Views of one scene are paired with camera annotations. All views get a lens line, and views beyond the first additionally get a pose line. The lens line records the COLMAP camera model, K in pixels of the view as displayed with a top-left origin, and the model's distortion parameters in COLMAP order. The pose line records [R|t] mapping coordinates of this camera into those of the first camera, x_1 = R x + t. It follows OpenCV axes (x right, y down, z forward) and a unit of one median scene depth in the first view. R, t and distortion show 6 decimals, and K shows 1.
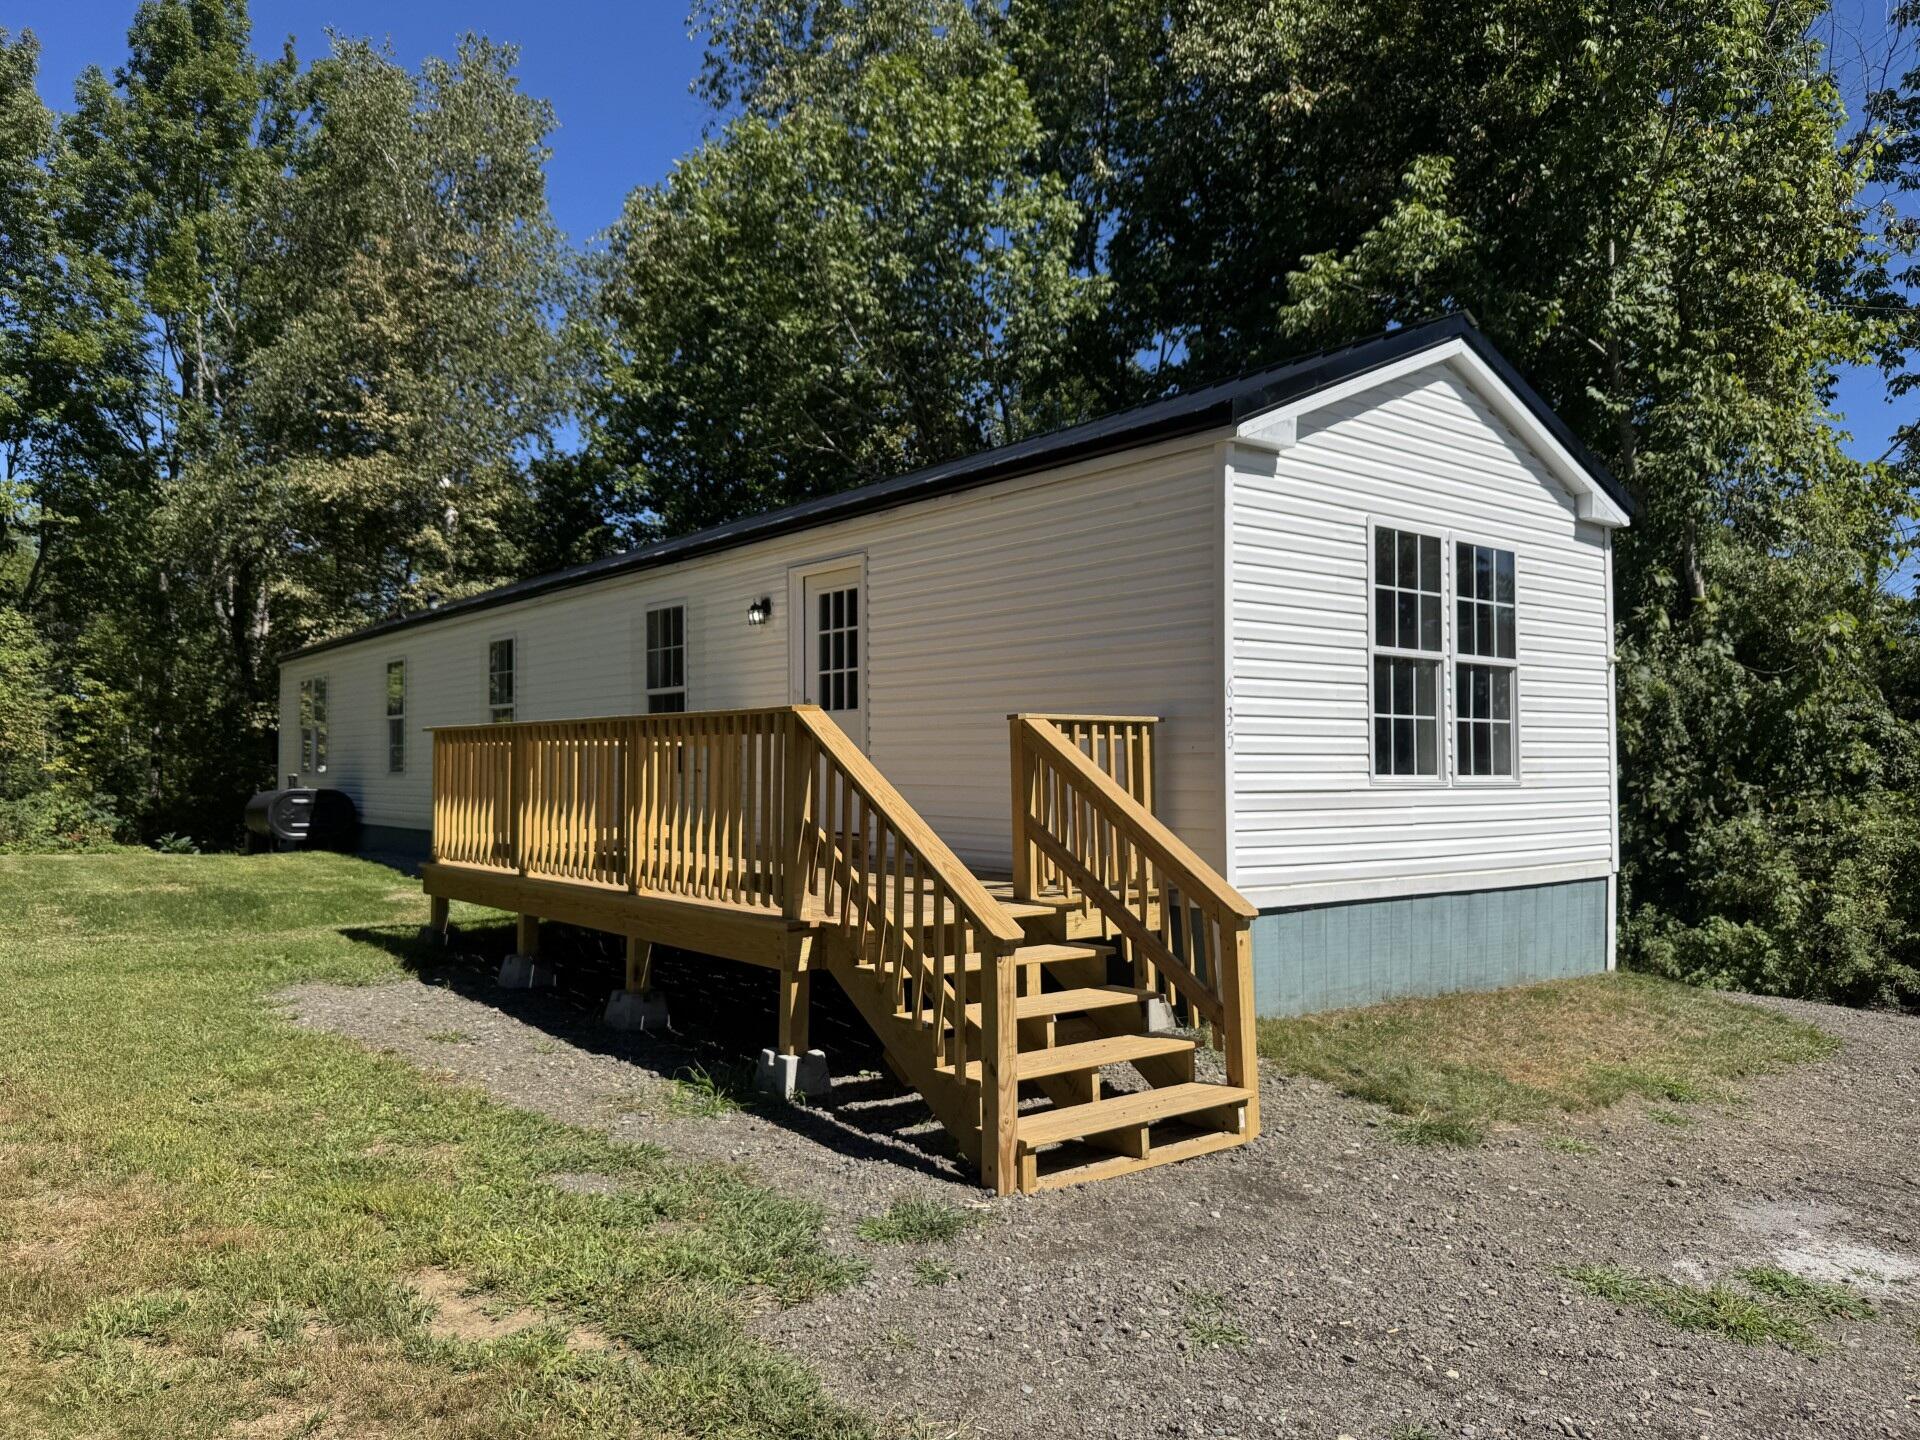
lens RADIAL K [[1368.4, 0, 960.0], [0, 1368.4, 720.0], [0, 0, 1]] dist [0.005522, 0.002417]
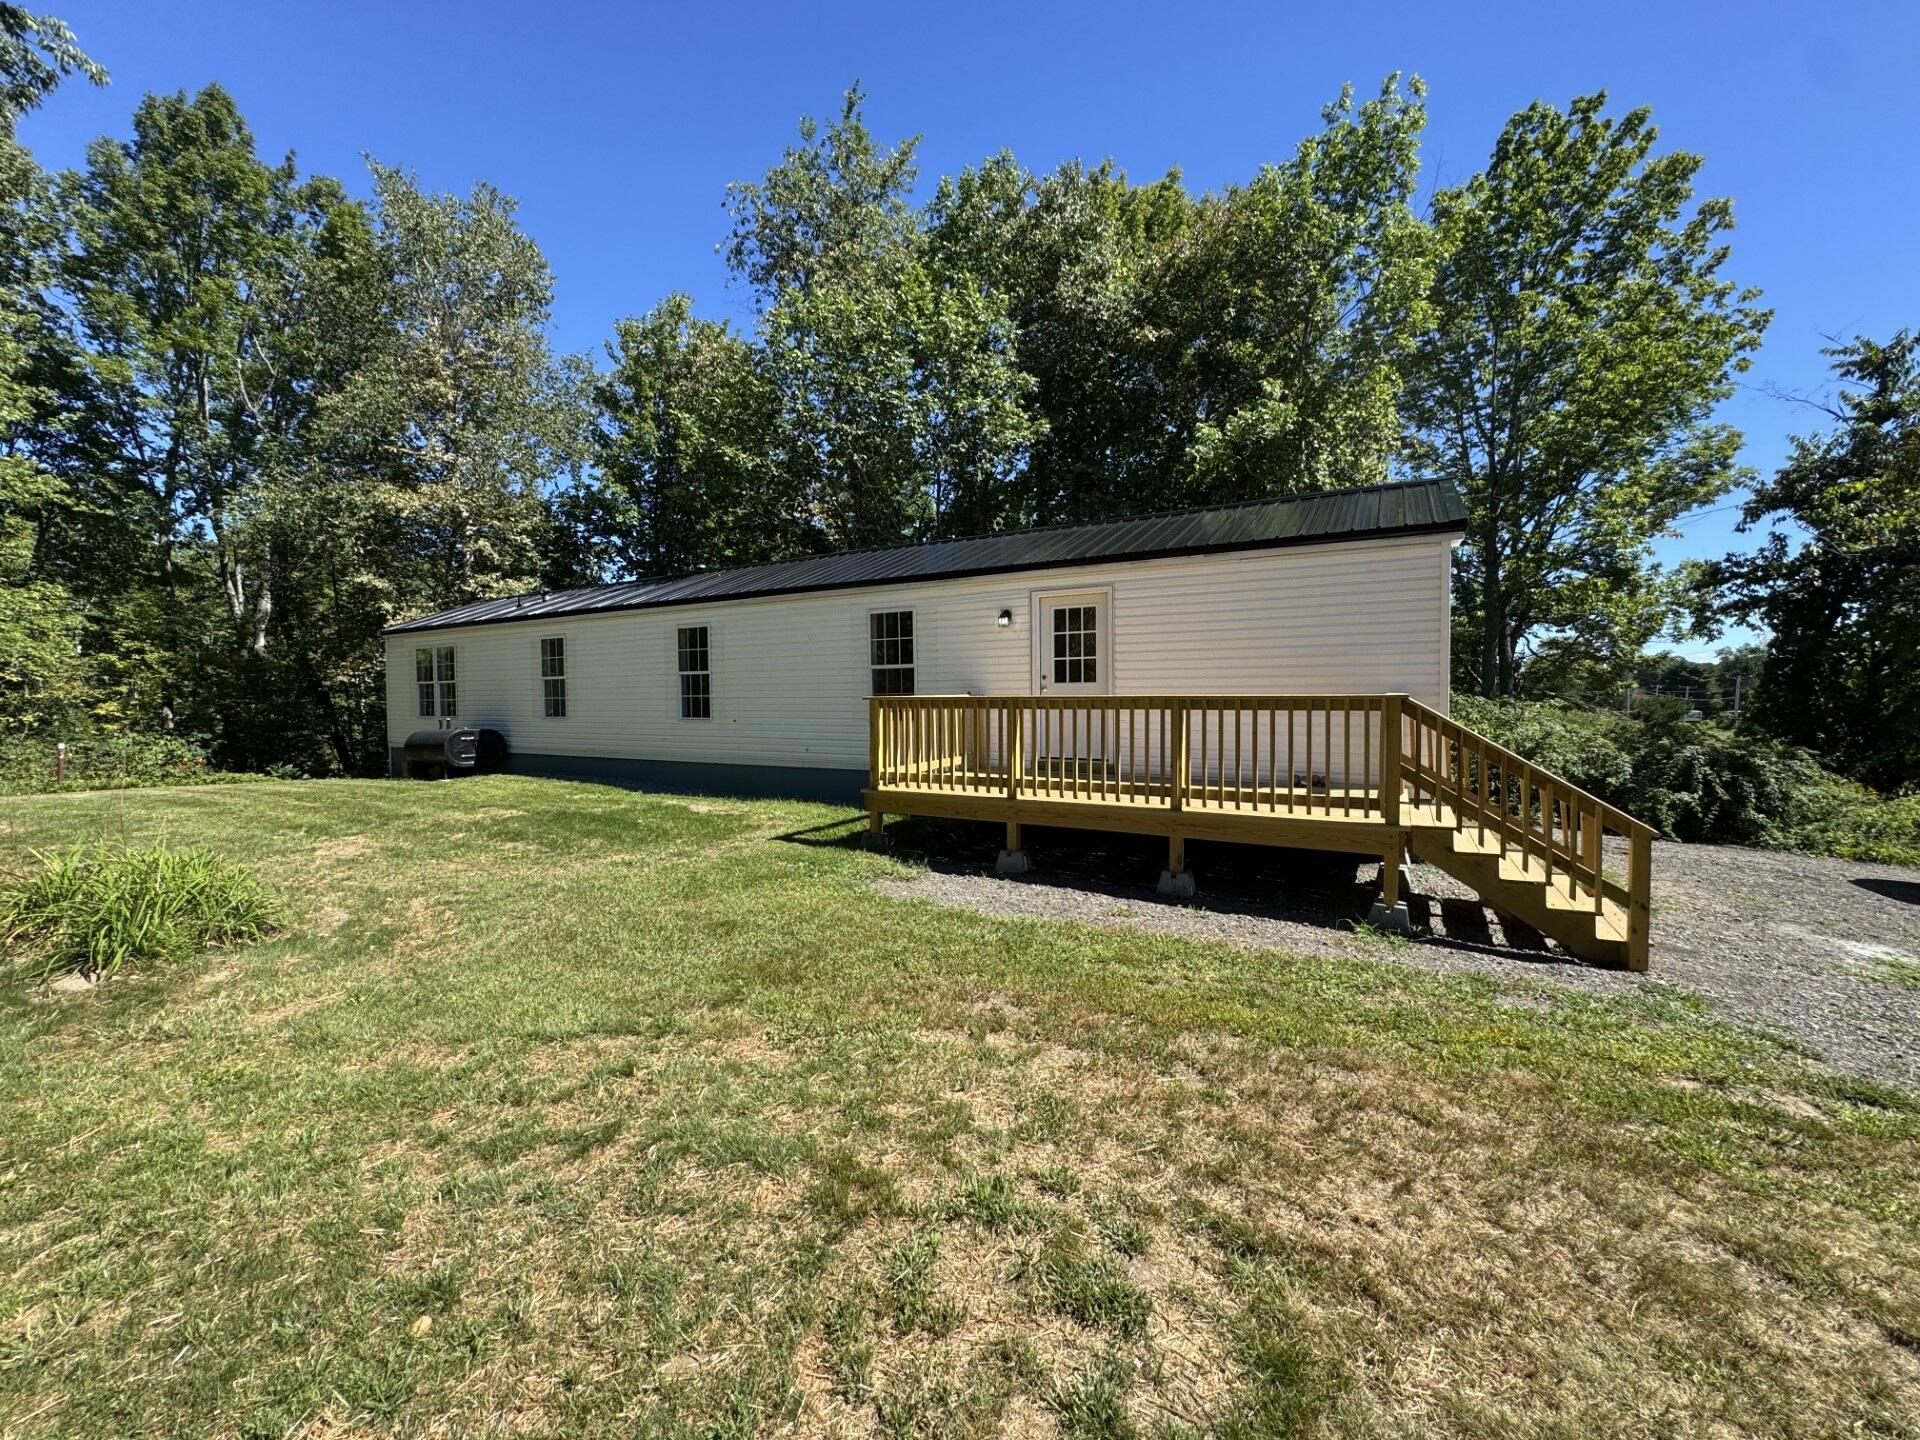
lens RADIAL K [[767.5, 0, 959.0], [0, 767.5, 718.6], [0, 0, 1]] dist [-0.001358, 0.000200]
pose [[0.934716, -0.020463, 0.354806, -0.585439], [-0.003013, 0.997849, 0.065487, -0.024646], [-0.355383, -0.062281, 0.932644, 0.206829]]
